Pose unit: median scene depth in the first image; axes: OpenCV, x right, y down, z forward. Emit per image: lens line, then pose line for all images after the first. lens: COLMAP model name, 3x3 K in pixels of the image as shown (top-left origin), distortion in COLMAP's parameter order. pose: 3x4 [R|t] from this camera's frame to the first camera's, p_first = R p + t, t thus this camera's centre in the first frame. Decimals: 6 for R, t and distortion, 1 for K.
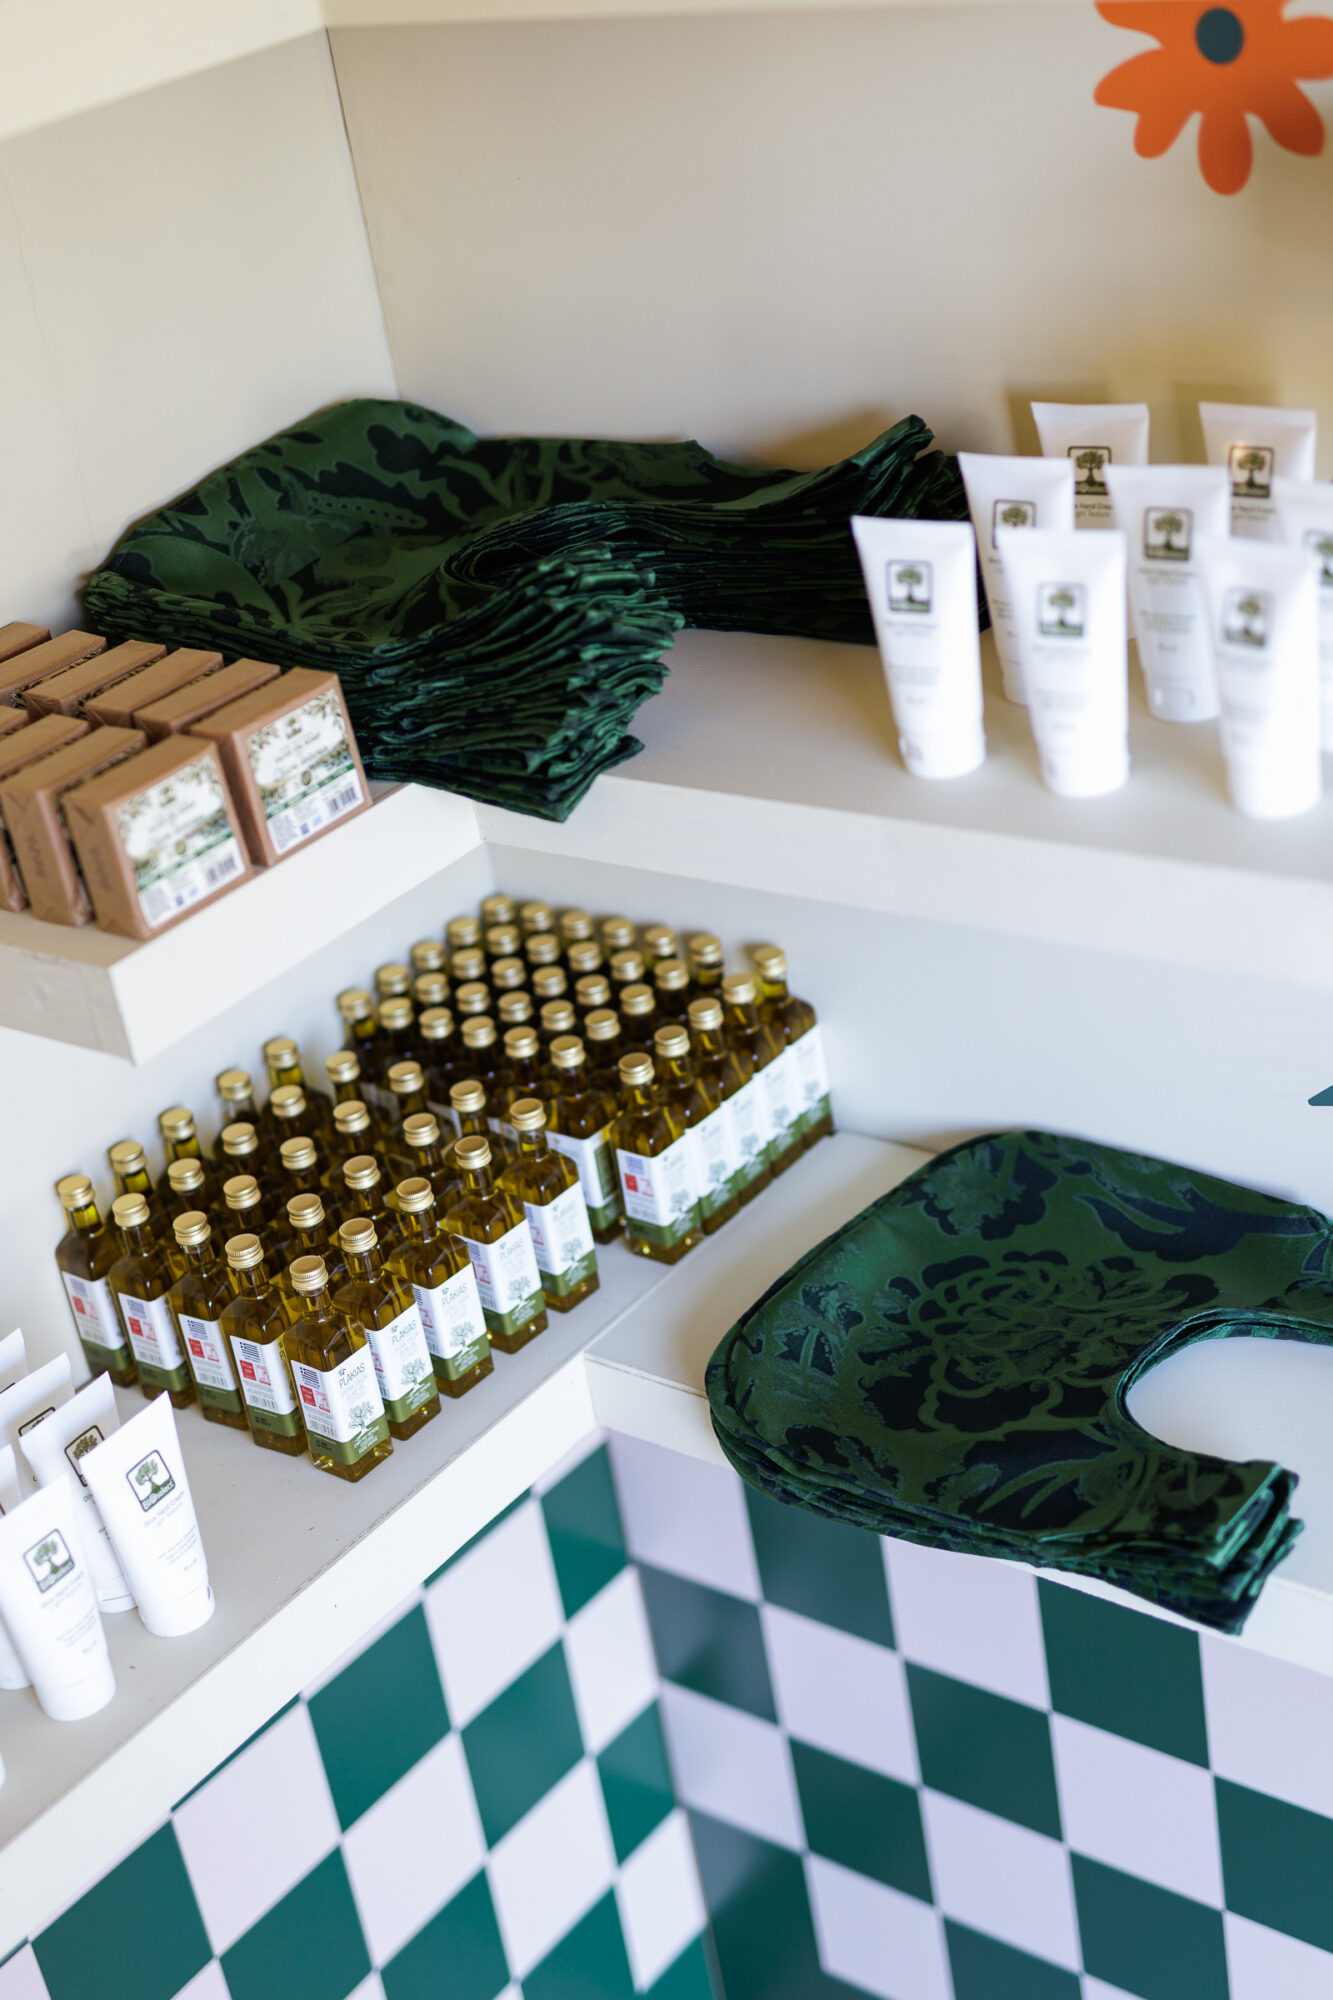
lens RADIAL K [[2930.4, 0, 617.4], [0, 2930.4, 1001.2], [0, 0, 1]] dist [-0.014031, -0.084834]
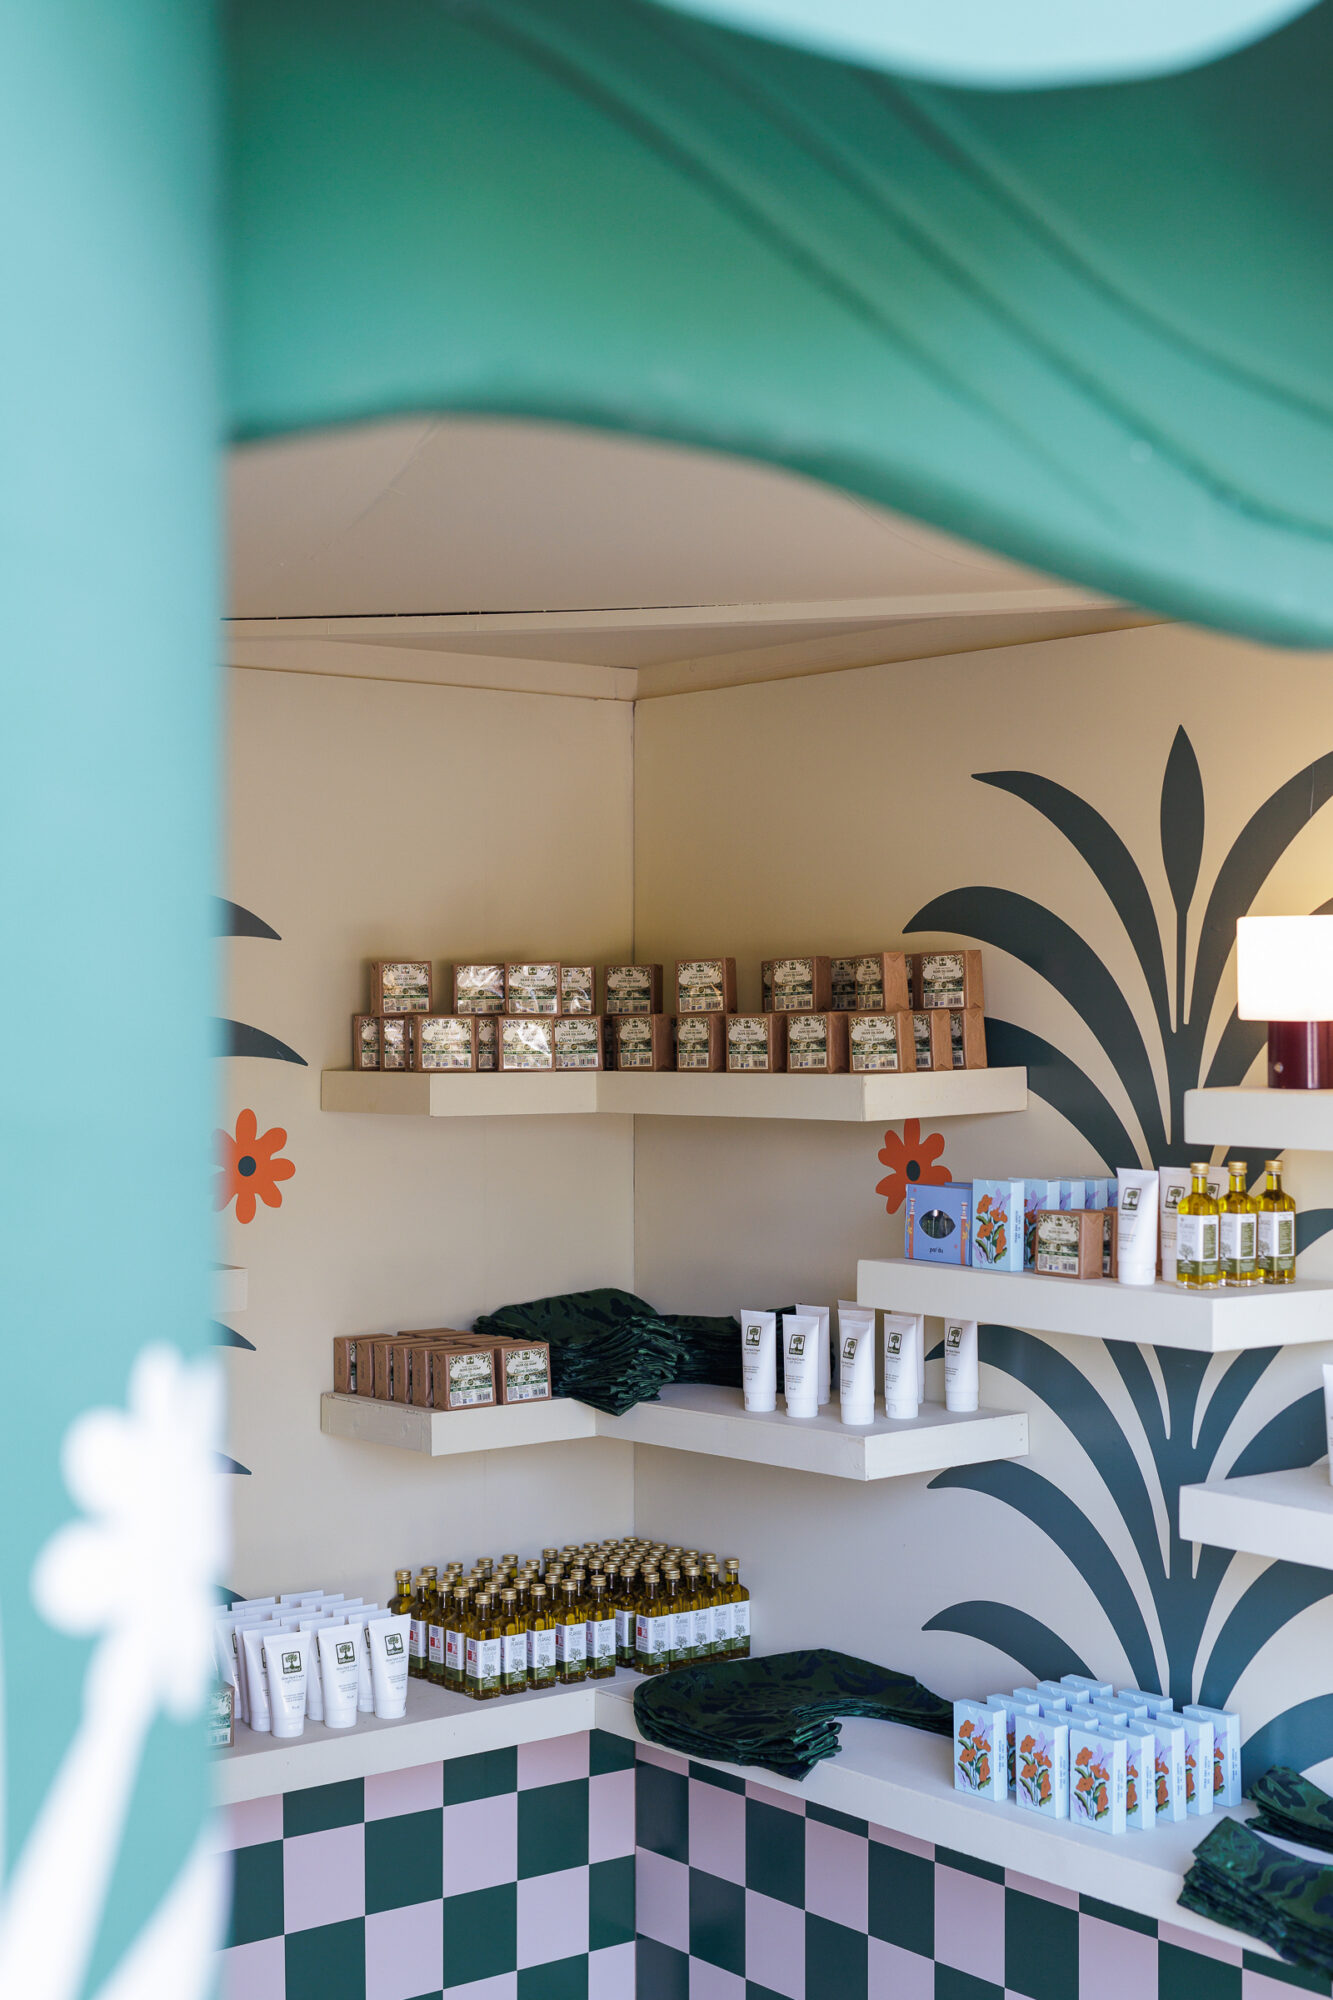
lens RADIAL K [[2846.6, 0, 666.5], [0, 2846.6, 1000.0], [0, 0, 1]] dist [-0.004088, -0.084219]
pose [[0.959187, 0.153976, -0.237172, 0.542310], [-0.245249, 0.870503, -0.426706, 0.658132], [0.140757, 0.467457, 0.872738, -1.297163]]
